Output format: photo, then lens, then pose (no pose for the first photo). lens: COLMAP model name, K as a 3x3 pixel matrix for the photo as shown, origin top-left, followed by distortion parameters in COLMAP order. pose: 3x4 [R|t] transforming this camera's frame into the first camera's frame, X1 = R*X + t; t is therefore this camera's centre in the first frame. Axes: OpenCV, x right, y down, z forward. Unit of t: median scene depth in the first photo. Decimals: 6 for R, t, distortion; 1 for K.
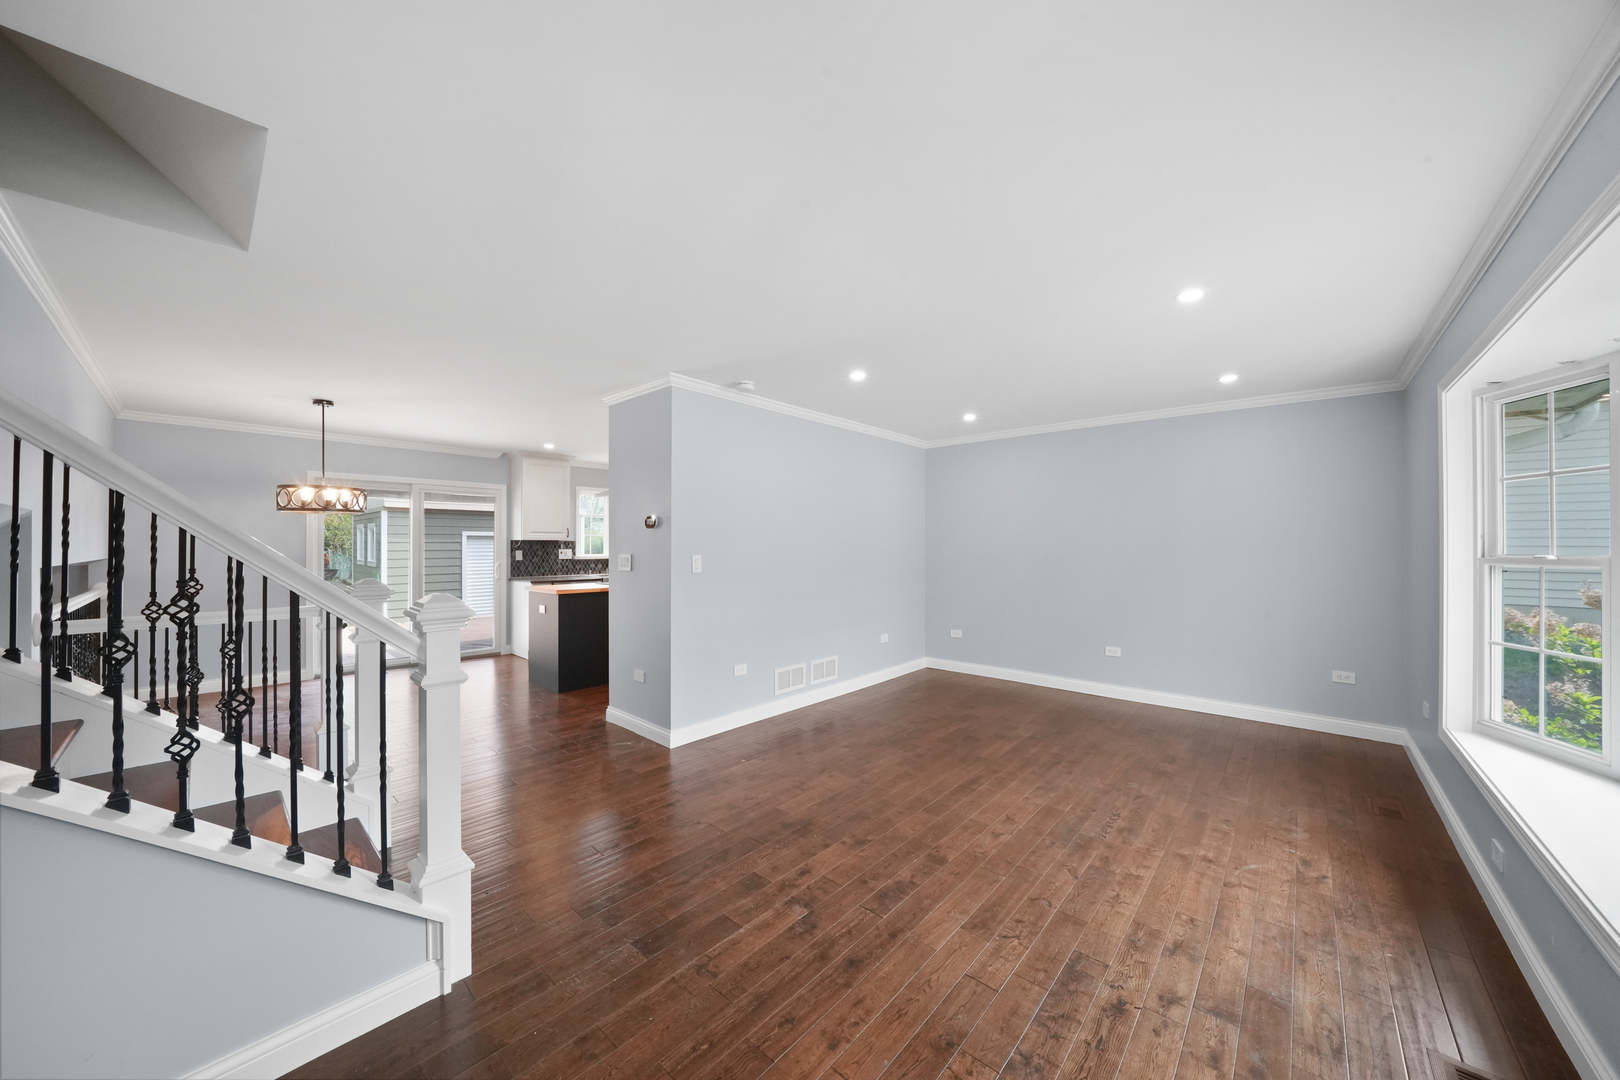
lens RADIAL K [[567.9, 0, 814.8], [0, 567.9, 534.5], [0, 0, 1]] dist [-0.001057, -0.000055]
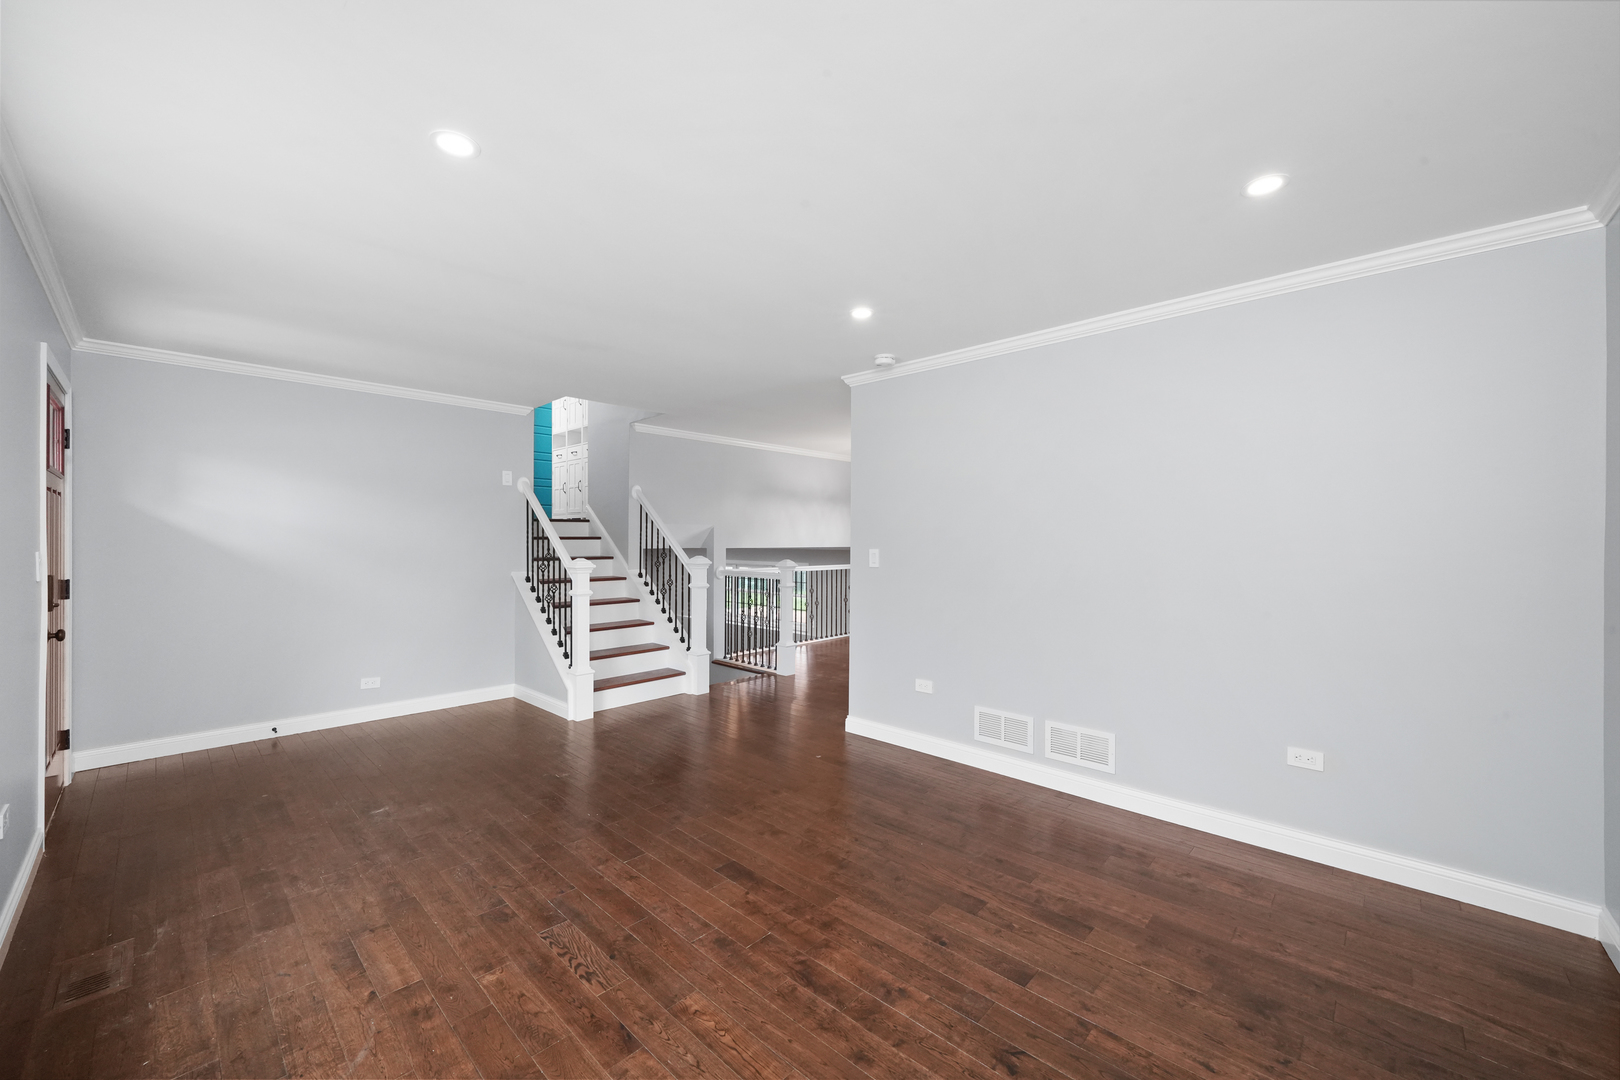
lens RADIAL K [[625.2, 0, 796.2], [0, 625.2, 541.8], [0, 0, 1]] dist [-0.000842, -0.000002]
pose [[-0.057083, -0.001015, -0.998369, 1.053808], [0.014350, 0.999895, -0.001837, 0.028532], [0.998266, -0.014431, -0.057062, 1.123421]]
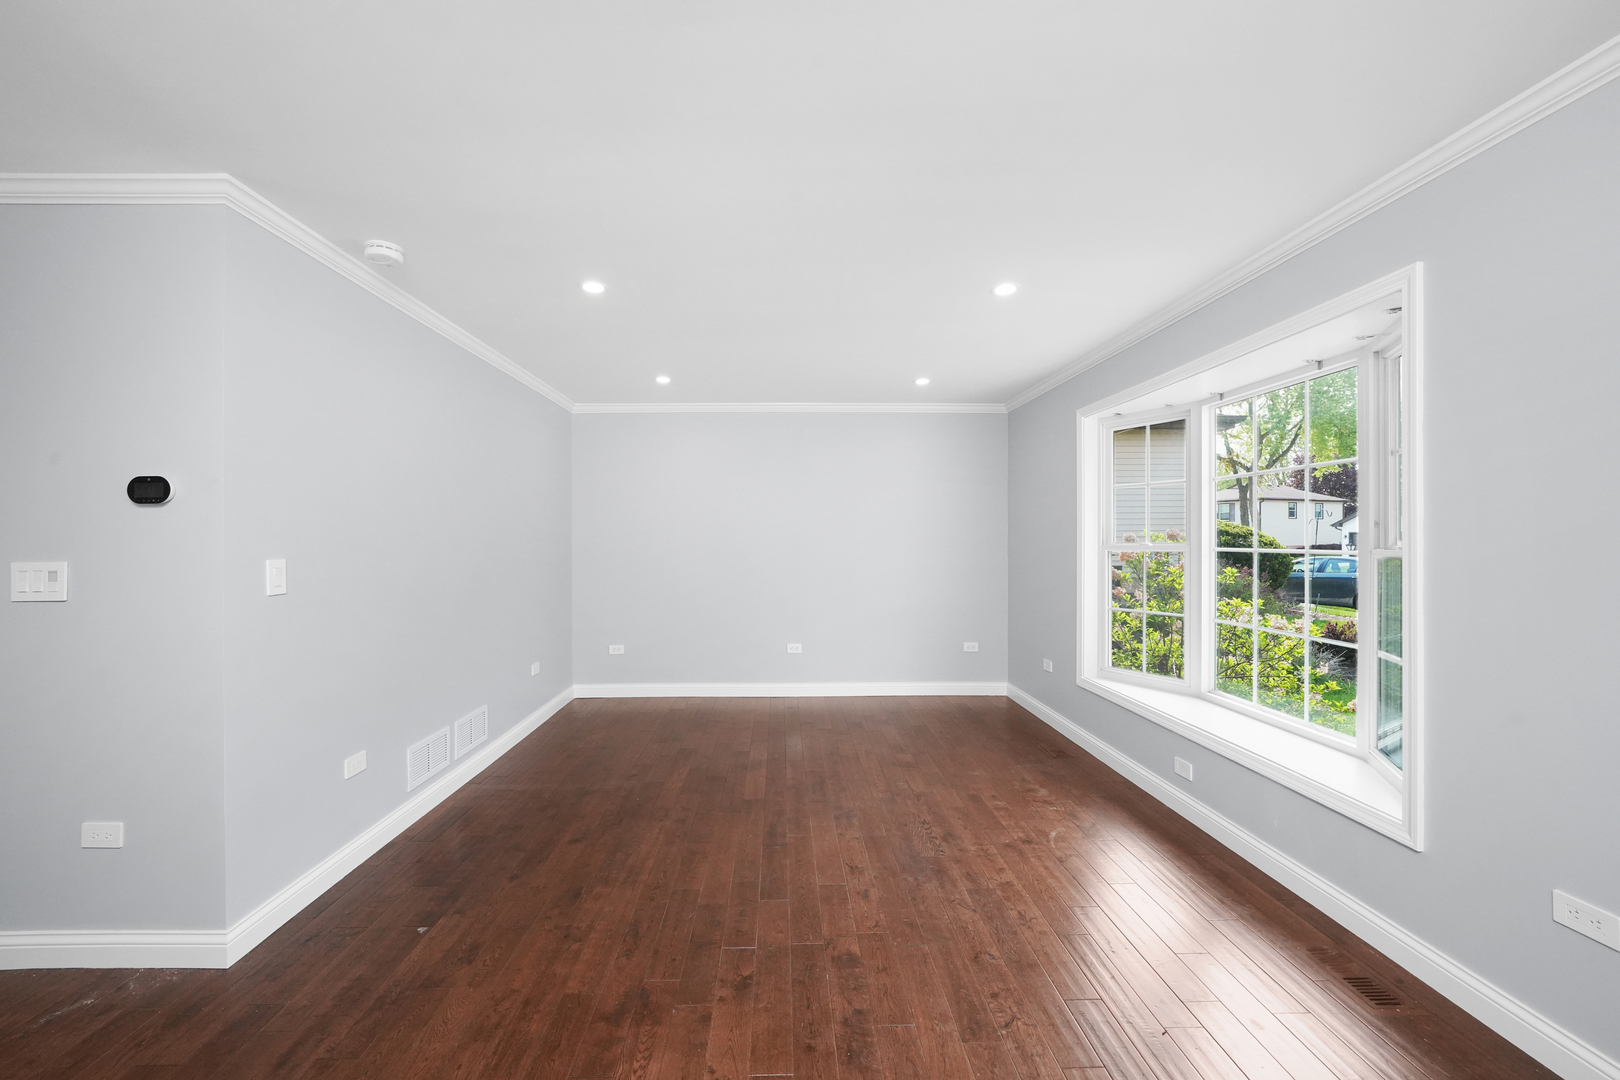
lens RADIAL K [[625.2, 0, 796.2], [0, 625.2, 541.8], [0, 0, 1]] dist [-0.000842, -0.000002]
pose [[0.735481, -0.006001, 0.677518, -0.290700], [-0.010477, 0.999740, 0.020228, 0.006589], [-0.677464, -0.021976, 0.735228, 0.344881]]
